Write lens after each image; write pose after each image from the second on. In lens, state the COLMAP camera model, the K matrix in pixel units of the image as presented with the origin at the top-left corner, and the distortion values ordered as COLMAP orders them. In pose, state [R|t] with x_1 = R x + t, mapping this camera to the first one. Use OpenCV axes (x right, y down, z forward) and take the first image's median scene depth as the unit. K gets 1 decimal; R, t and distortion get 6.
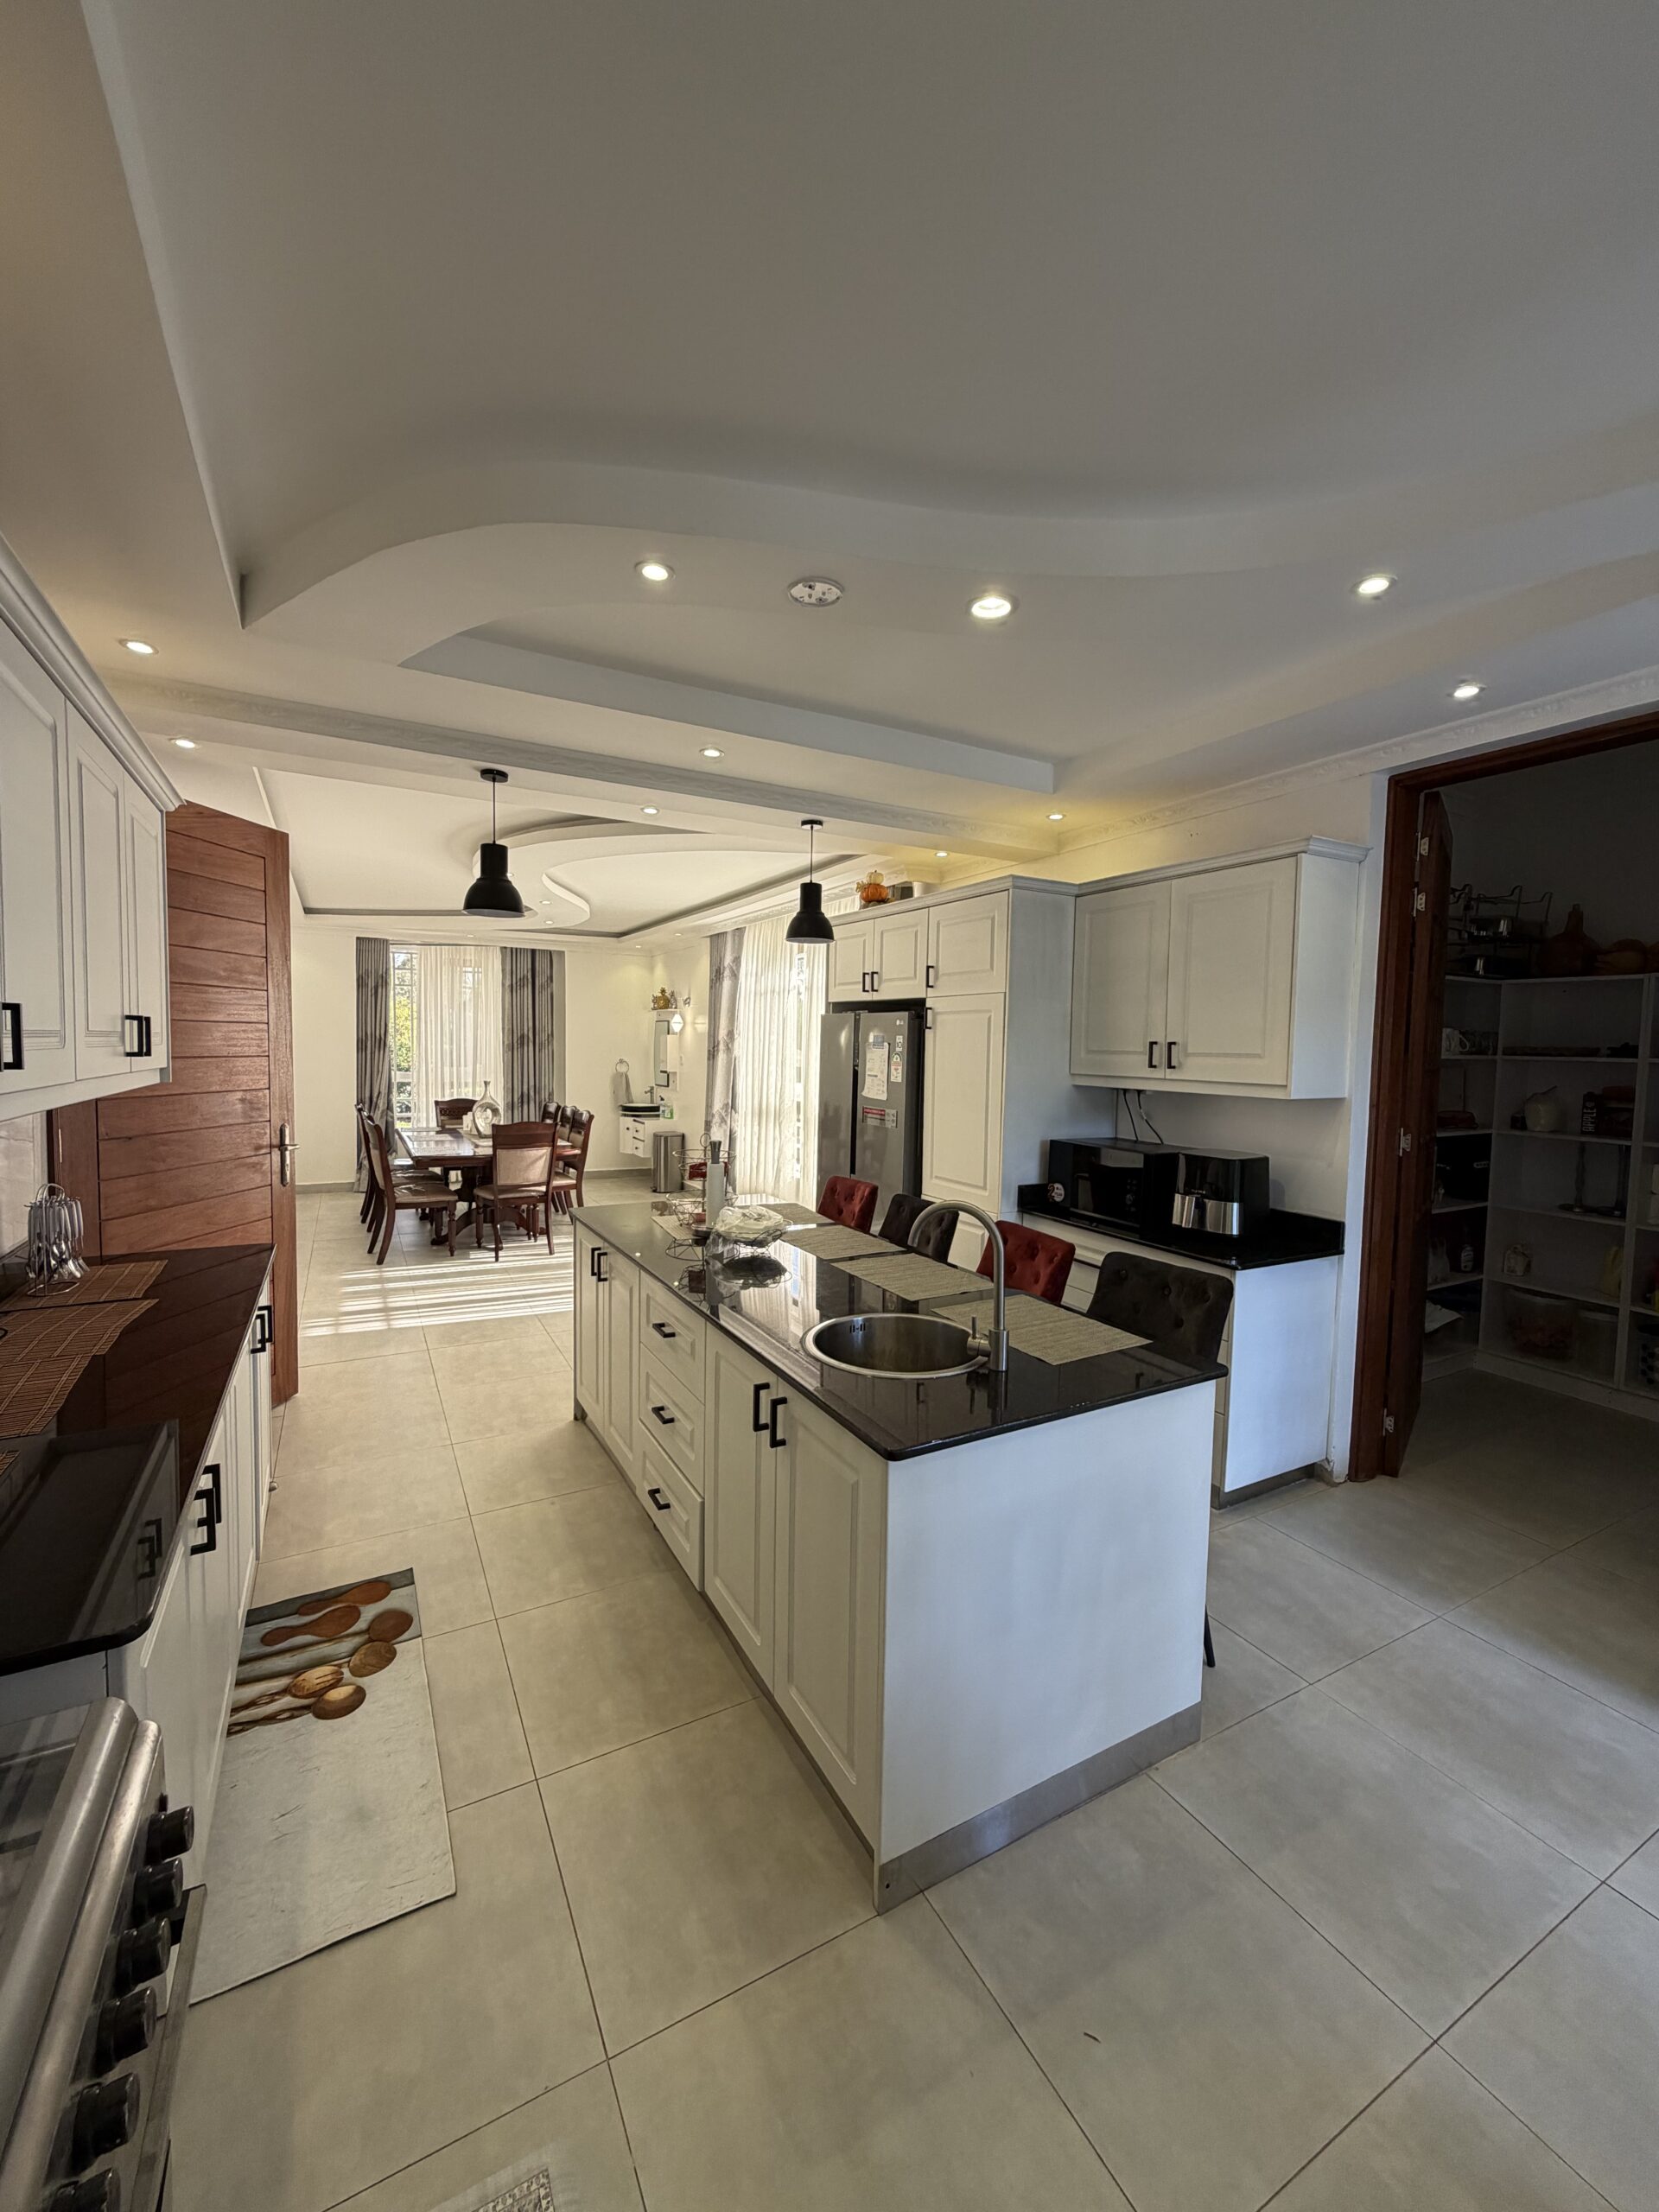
lens RADIAL K [[877.1, 0, 830.2], [0, 877.1, 1099.7], [0, 0, 1]] dist [-0.008042, 0.001081]
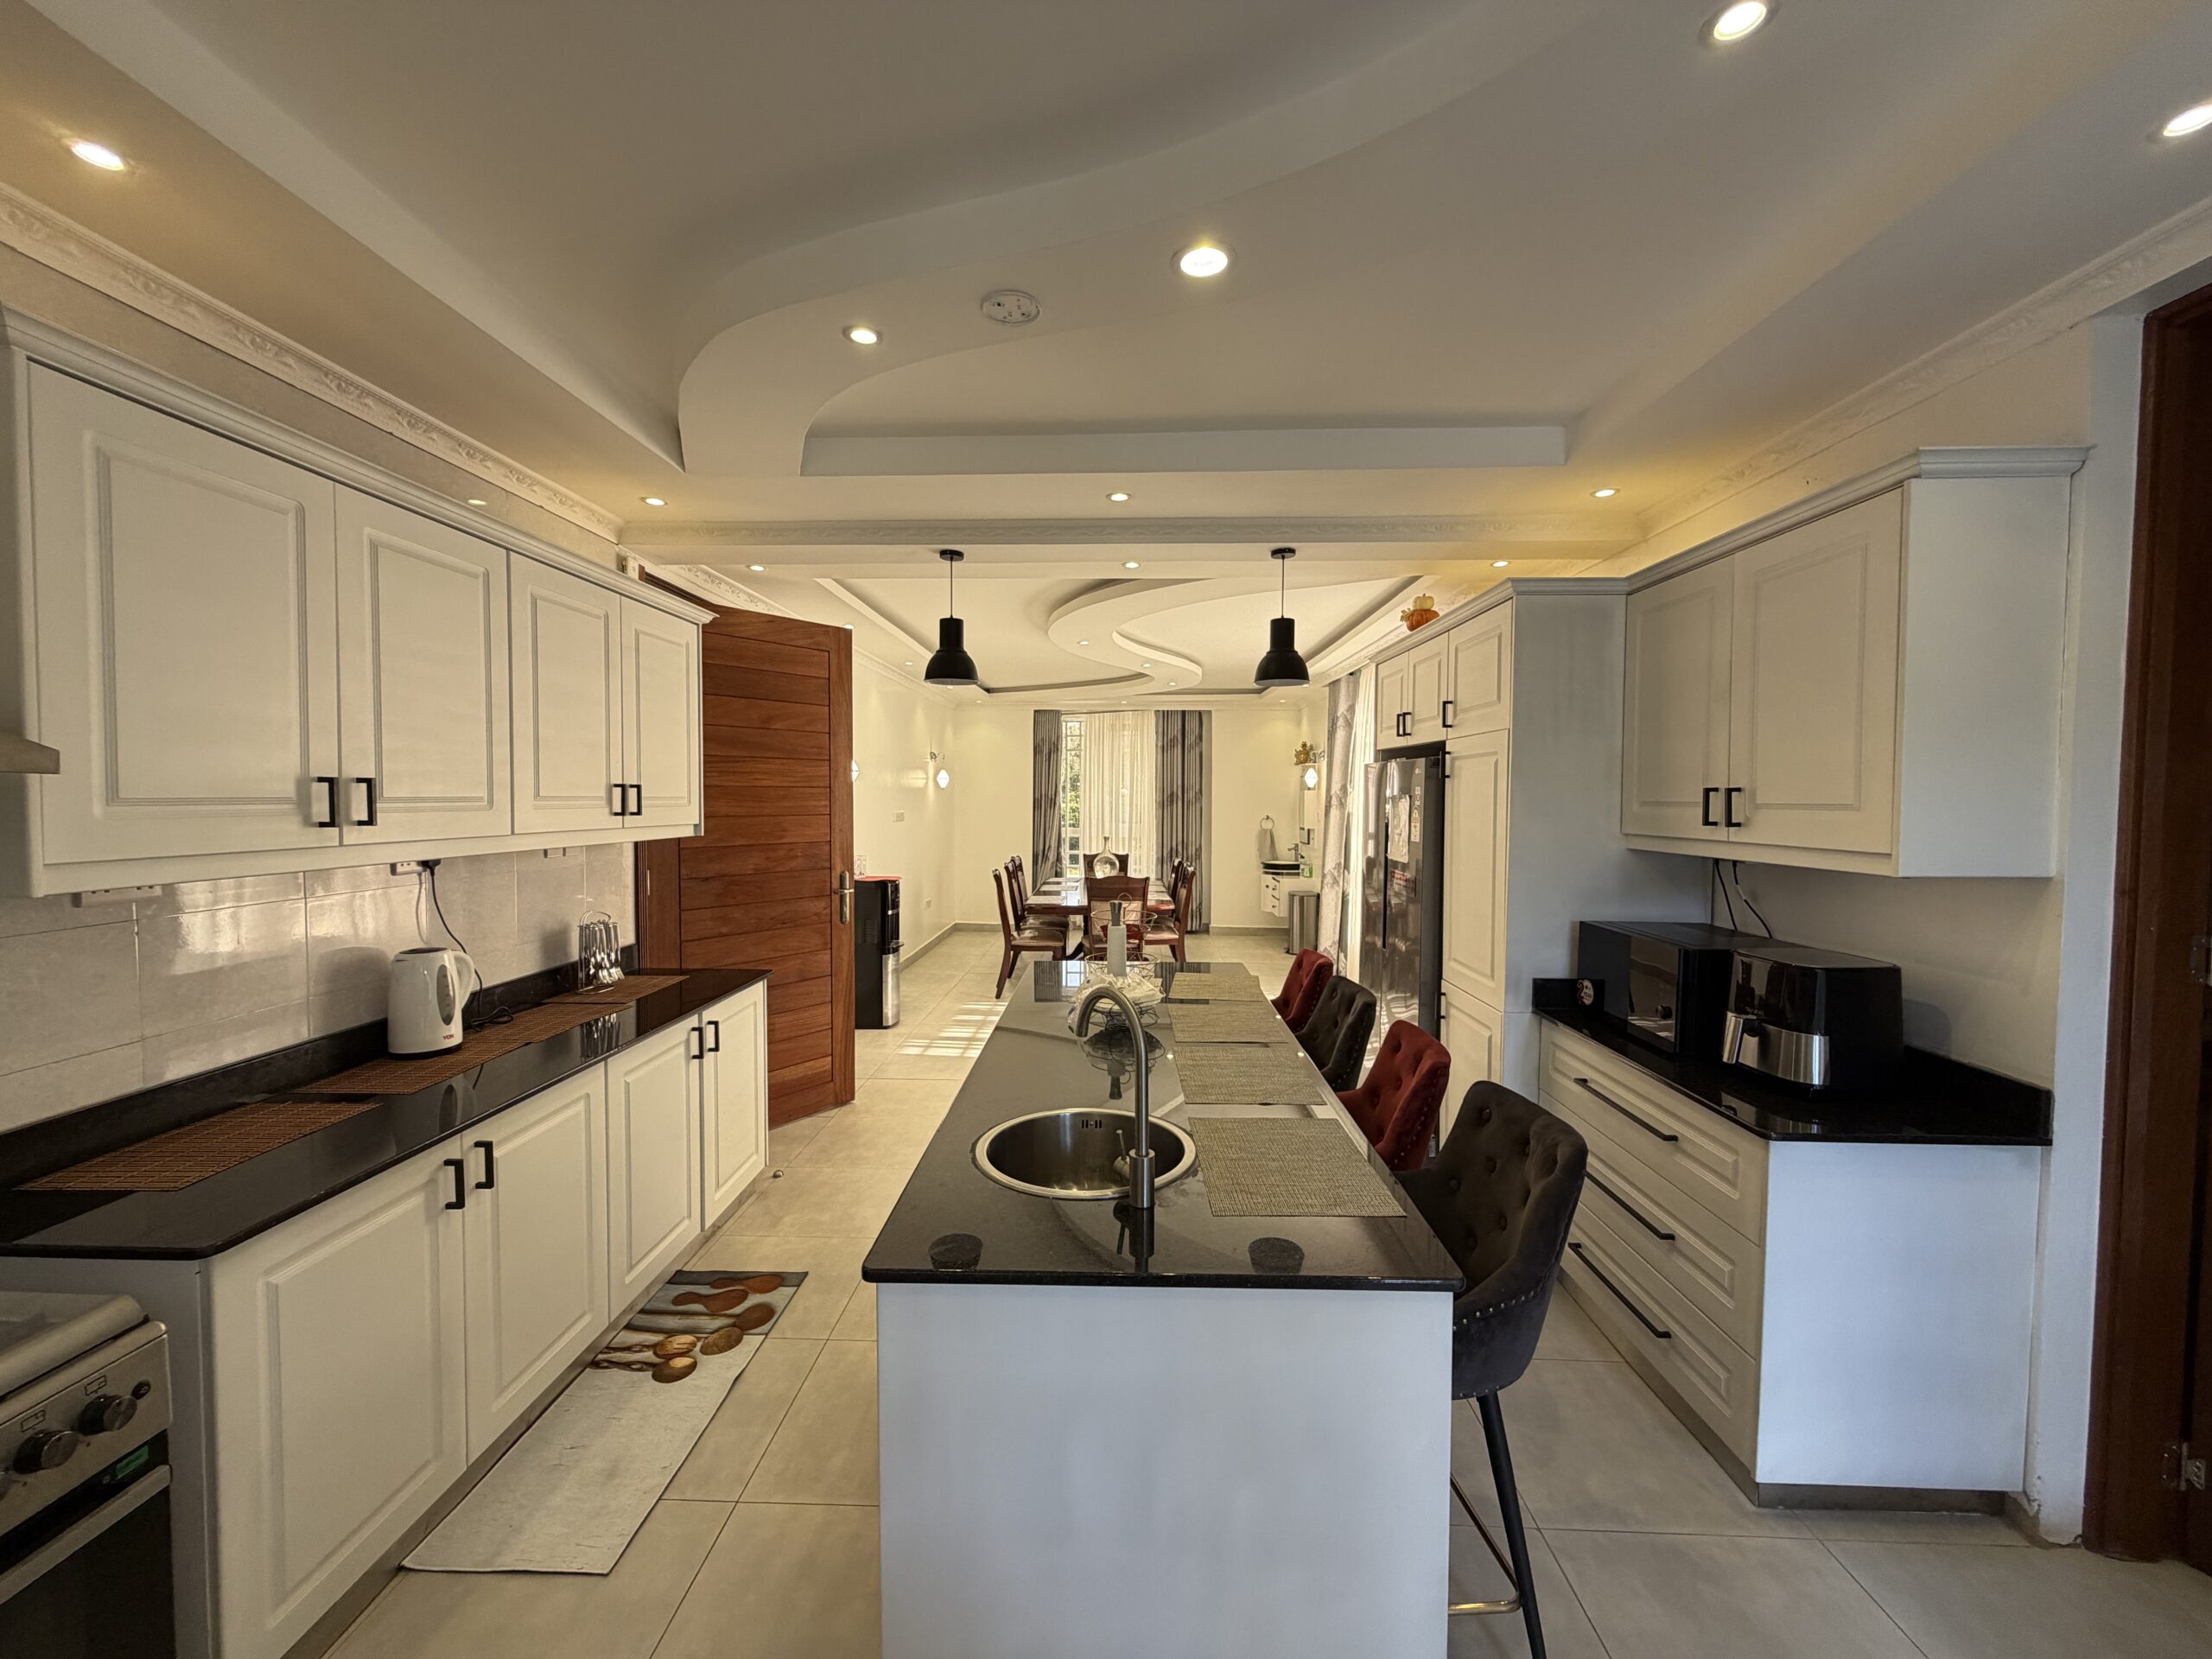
lens RADIAL K [[877.1, 0, 1101.8], [0, 877.1, 830.2], [0, 0, 1]] dist [-0.008042, 0.001081]
pose [[0.860201, 0.004480, -0.509936, 0.293137], [-0.019457, 0.999522, -0.024039, -0.006390], [0.509584, 0.030600, 0.859876, 0.151244]]
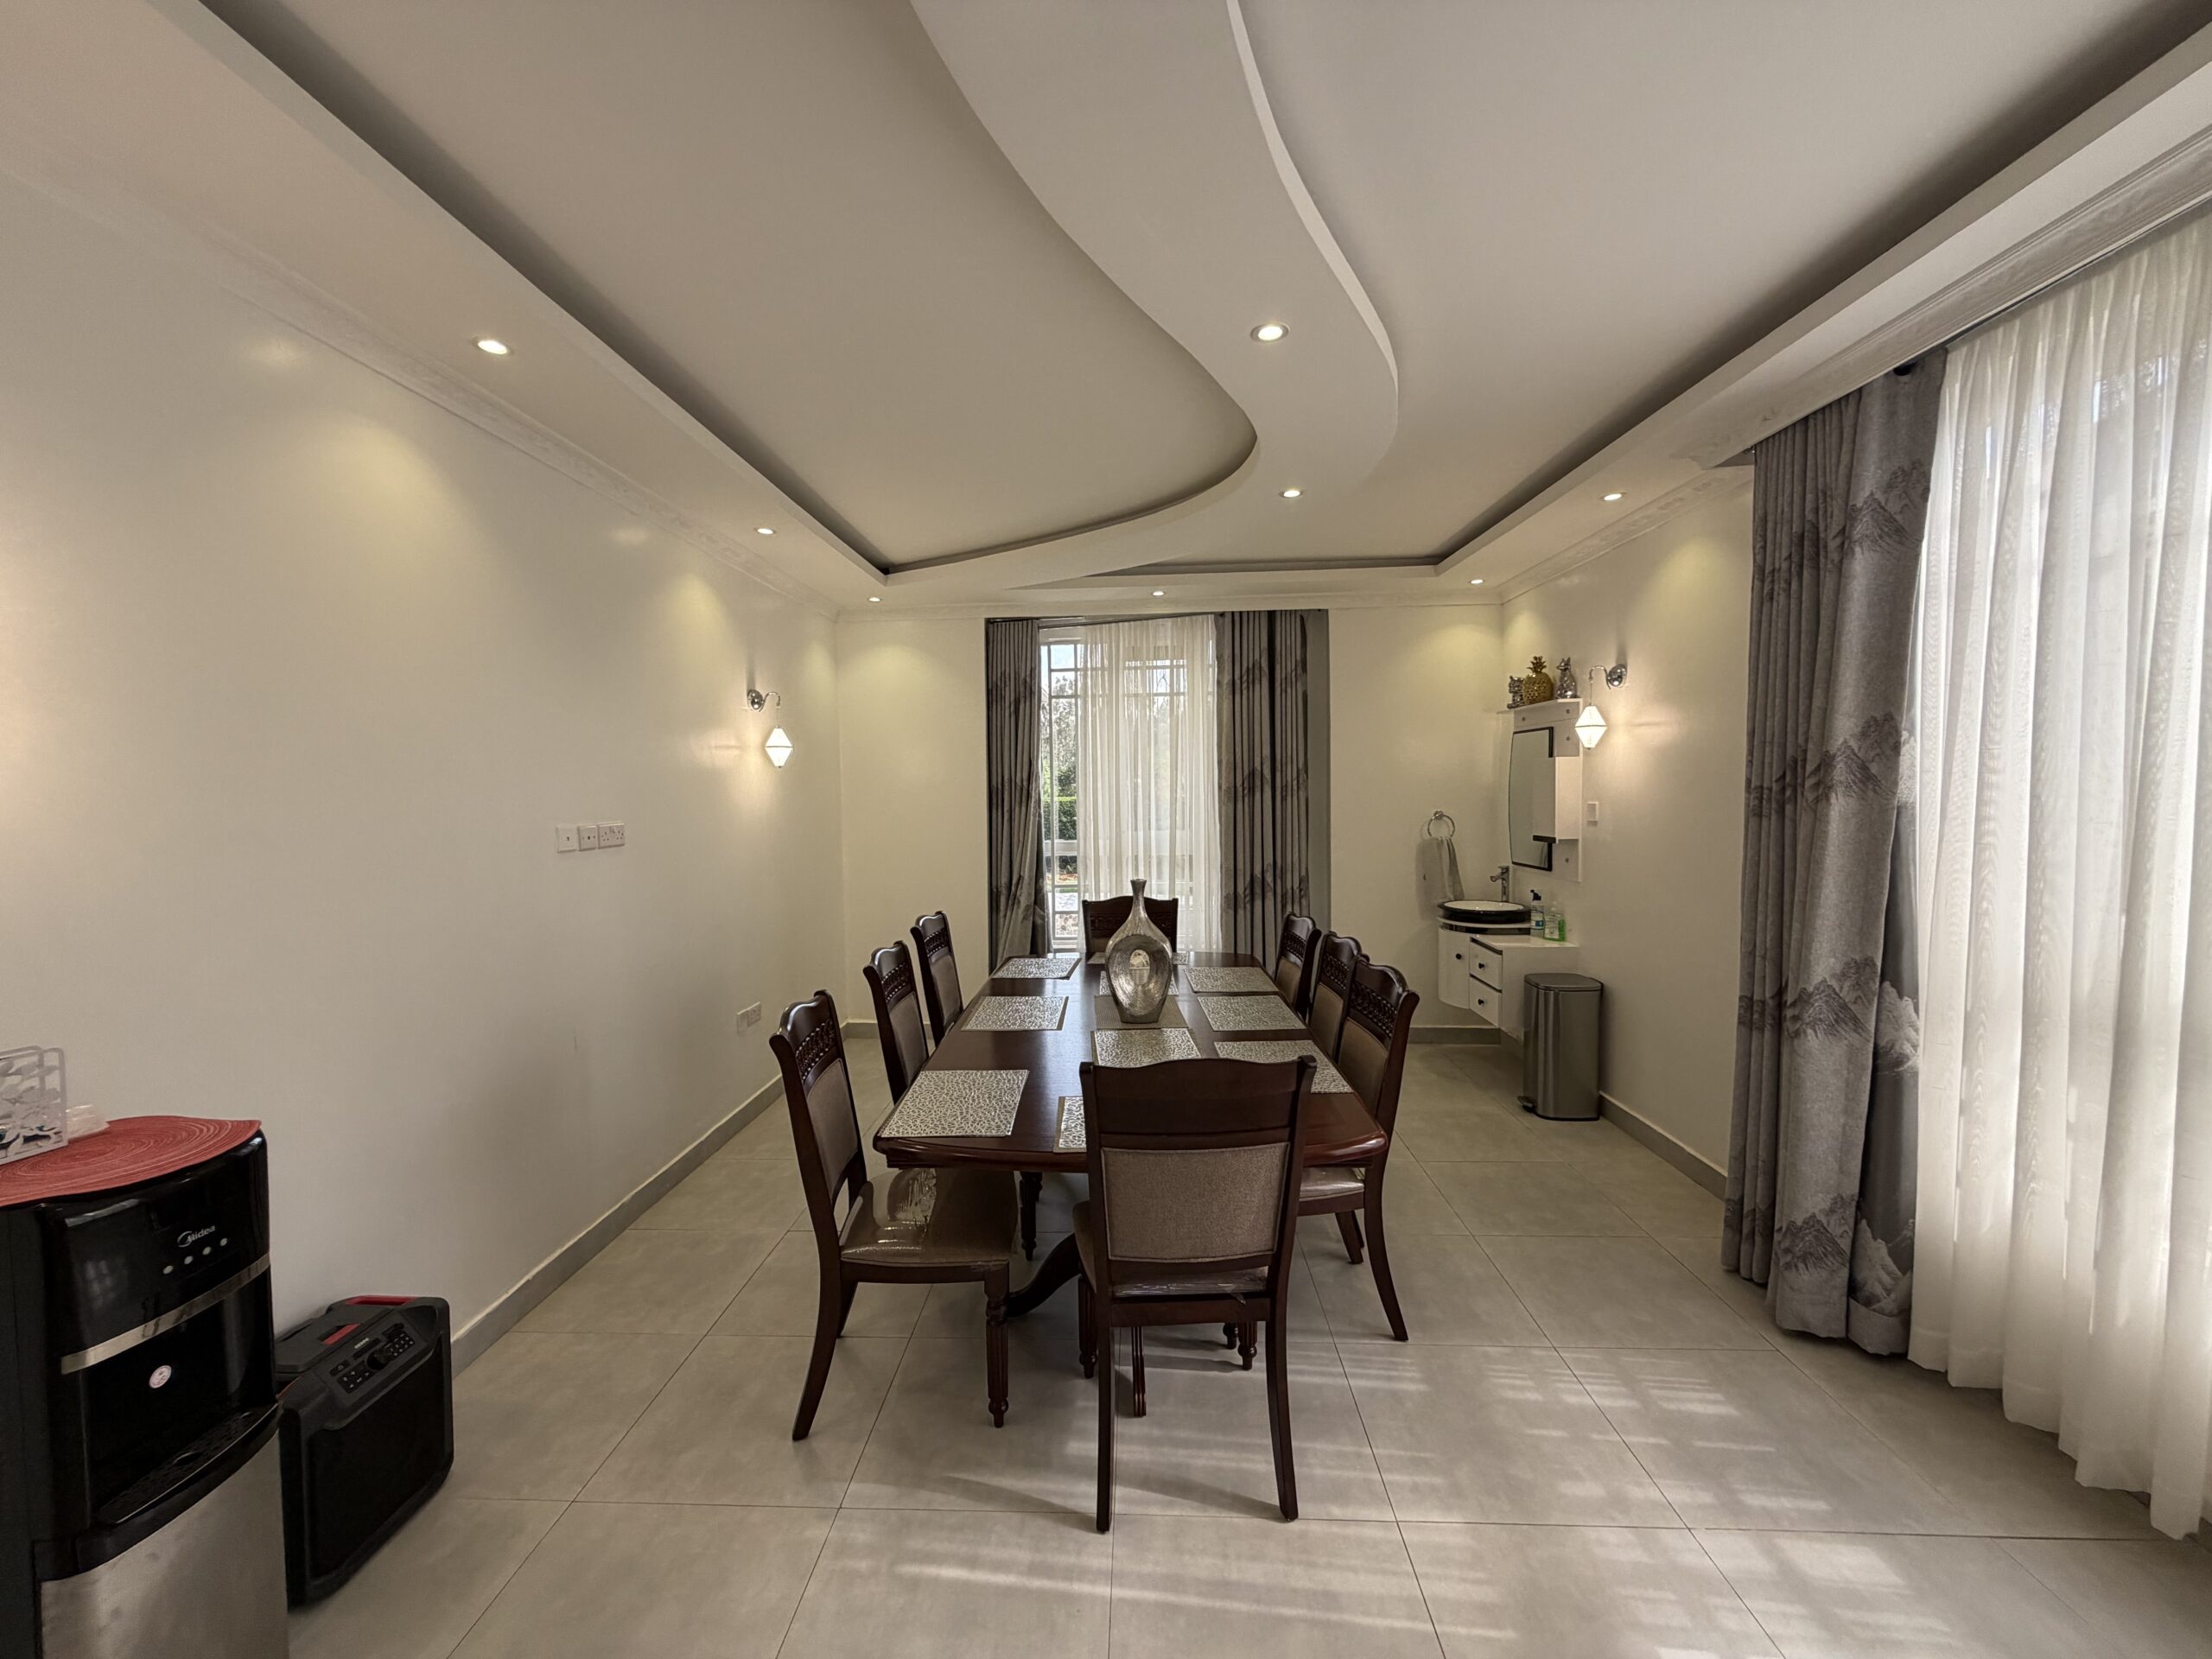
lens RADIAL K [[877.1, 0, 1096.4], [0, 877.1, 835.4], [0, 0, 1]] dist [-0.008042, 0.001081]
pose [[0.853082, -0.004220, -0.521760, -0.394542], [-0.001815, 0.999937, -0.011056, -0.073720], [0.521774, 0.010379, 0.853021, 1.280270]]
